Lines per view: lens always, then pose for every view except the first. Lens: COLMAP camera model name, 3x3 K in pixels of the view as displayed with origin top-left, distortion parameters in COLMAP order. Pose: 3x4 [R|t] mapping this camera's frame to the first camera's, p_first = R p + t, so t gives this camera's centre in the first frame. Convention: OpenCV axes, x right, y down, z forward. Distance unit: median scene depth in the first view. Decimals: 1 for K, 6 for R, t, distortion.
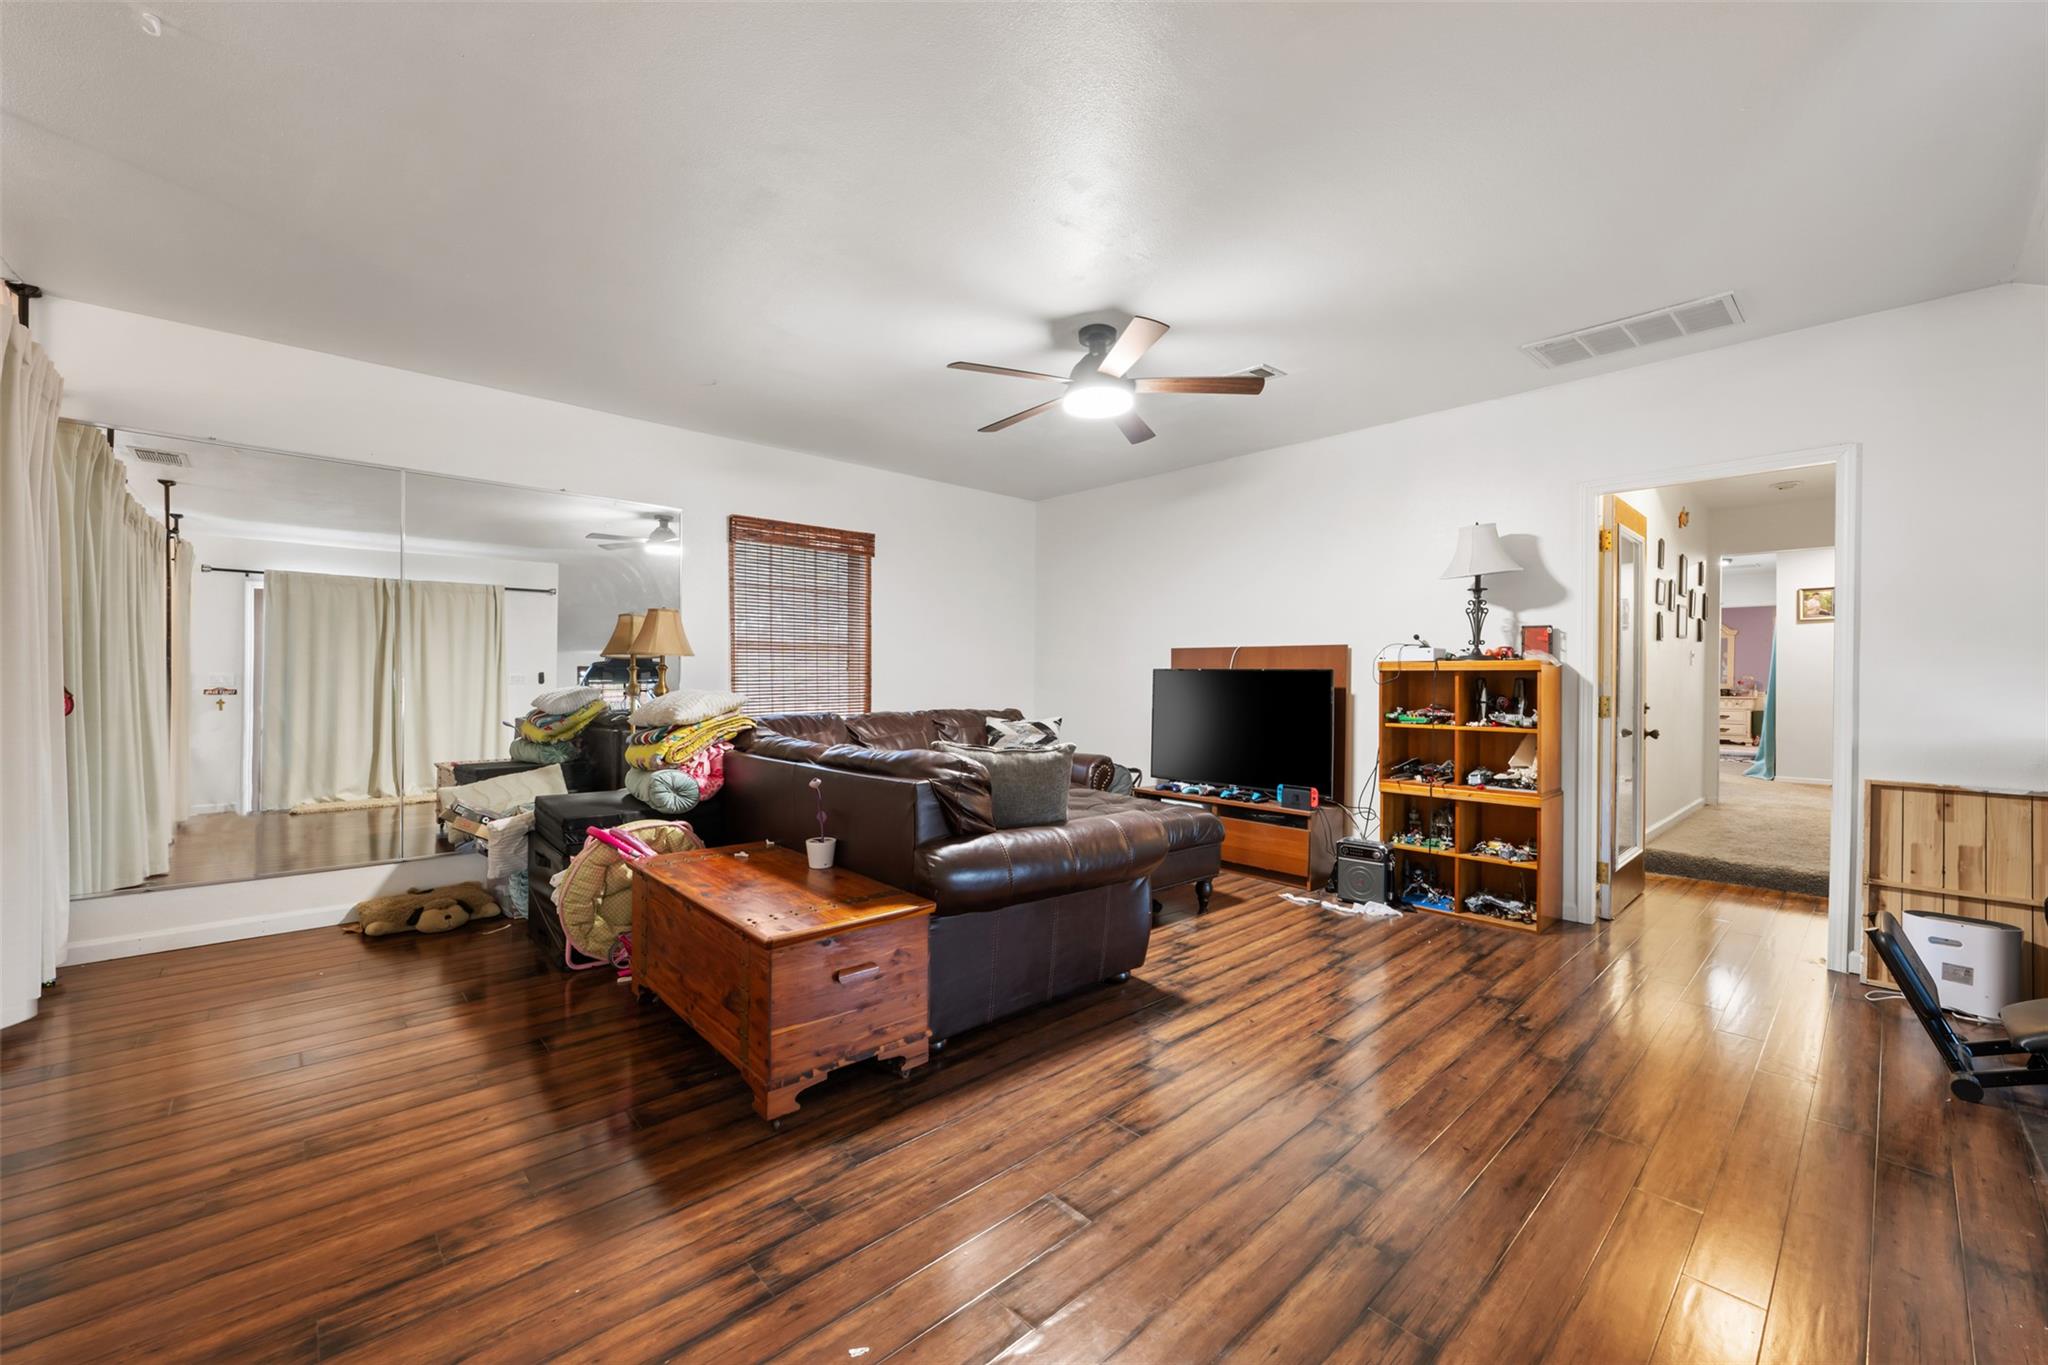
lens RADIAL K [[807.4, 0, 1021.9], [0, 807.4, 682.7], [0, 0, 1]] dist [-0.001092, 0.000378]
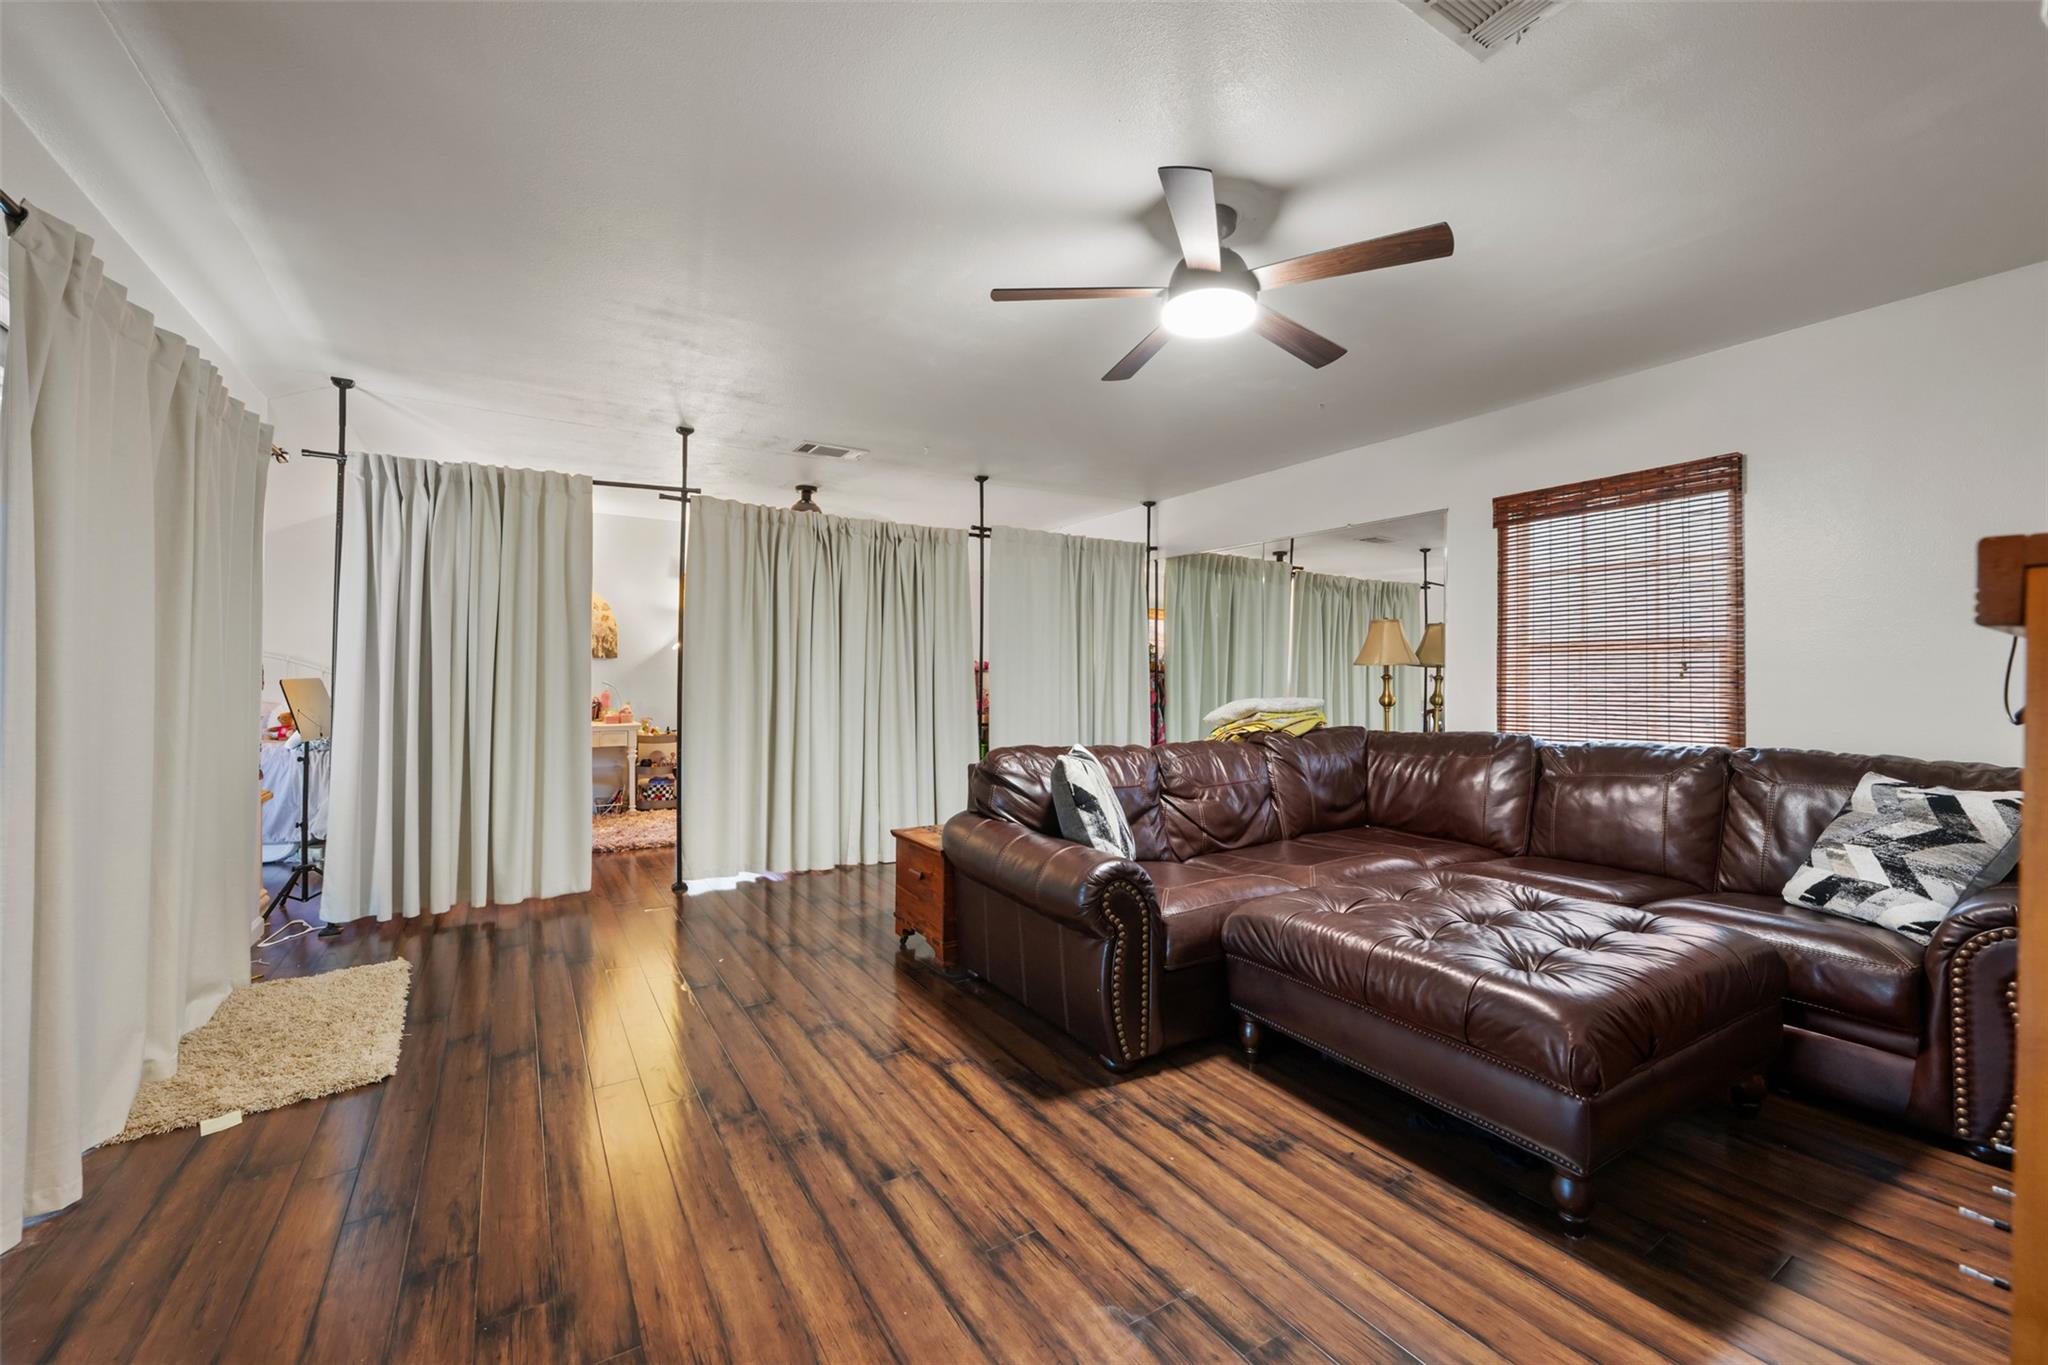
lens RADIAL K [[807.4, 0, 1021.6], [0, 807.4, 679.7], [0, 0, 1]] dist [-0.001092, 0.000378]
pose [[-0.182736, -0.010491, -0.983106, 0.908264], [-0.010263, 0.999909, -0.008762, -0.004425], [0.983108, 0.008489, -0.182827, 1.037100]]
